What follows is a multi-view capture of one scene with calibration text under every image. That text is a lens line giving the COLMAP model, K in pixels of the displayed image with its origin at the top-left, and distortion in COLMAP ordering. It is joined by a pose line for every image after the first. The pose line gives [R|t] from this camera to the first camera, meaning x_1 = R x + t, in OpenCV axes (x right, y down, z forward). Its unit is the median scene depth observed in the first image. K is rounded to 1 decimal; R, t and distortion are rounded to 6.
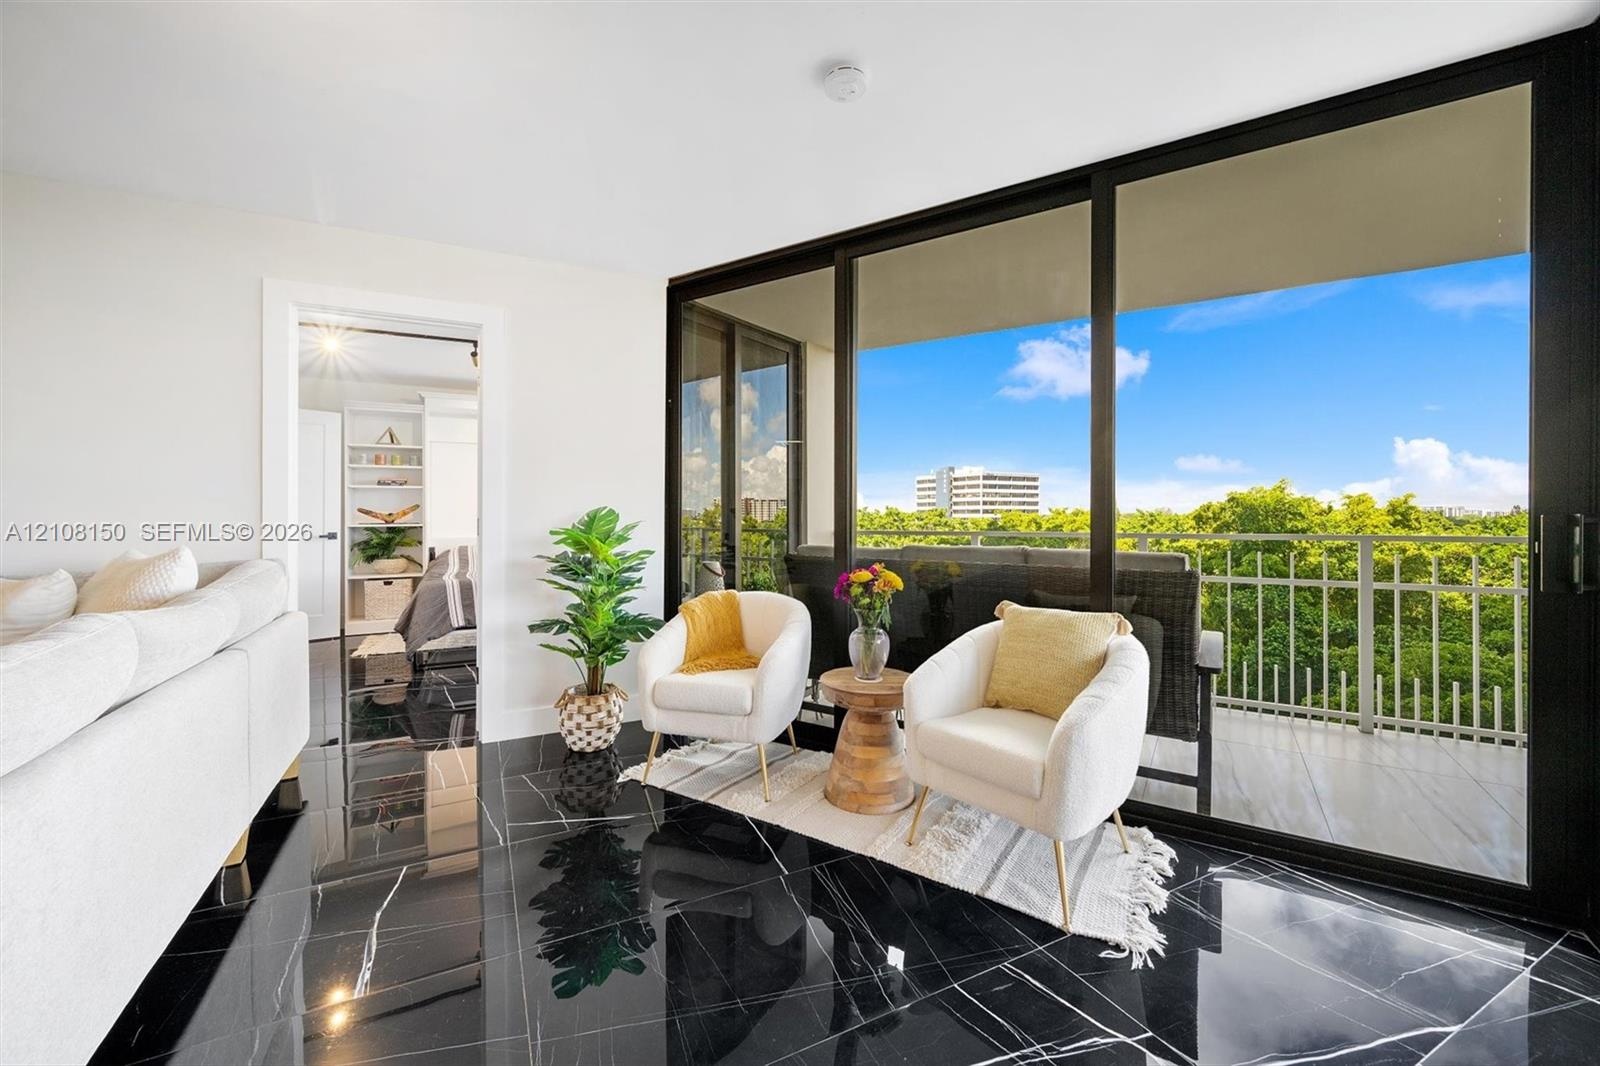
lens RADIAL K [[639.8, 0, 805.0], [0, 639.8, 522.2], [0, 0, 1]] dist [0.001683, -0.000303]
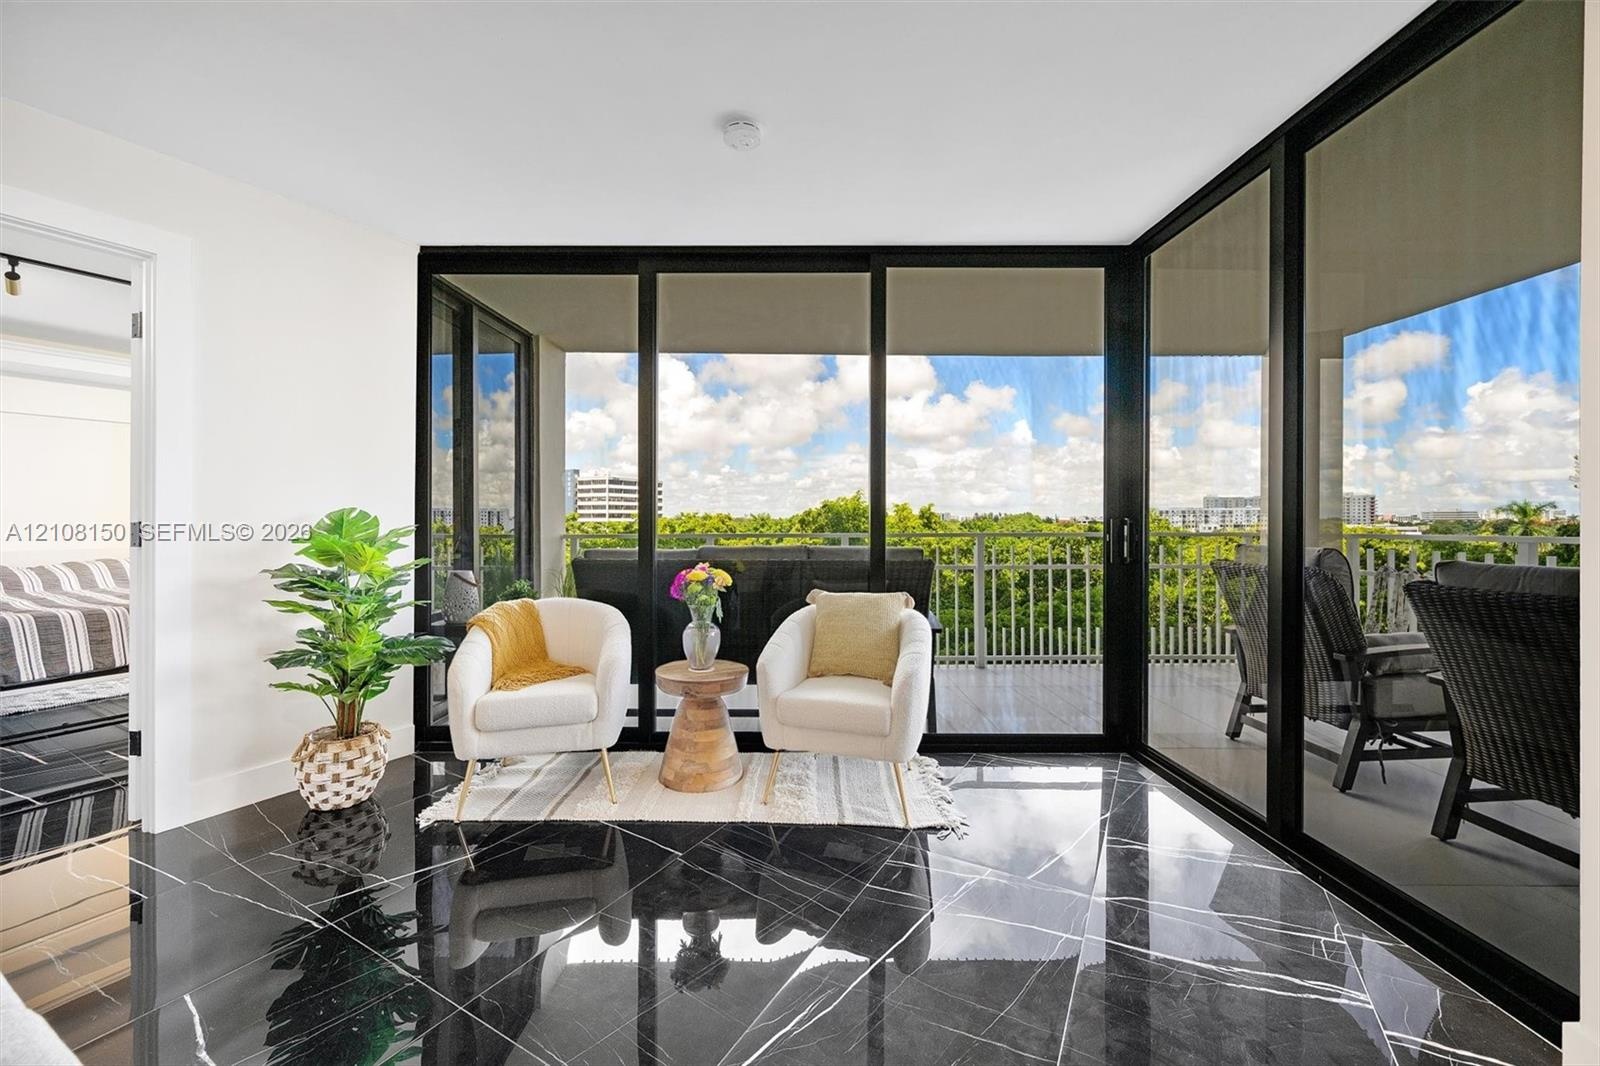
lens RADIAL K [[639.8, 0, 799.7], [0, 639.8, 526.0], [0, 0, 1]] dist [0.001683, -0.000303]
pose [[0.841646, -0.005449, 0.540002, -0.291925], [0.005672, 0.999983, 0.001249, 0.001229], [-0.540000, 0.002012, 0.841662, -0.003273]]
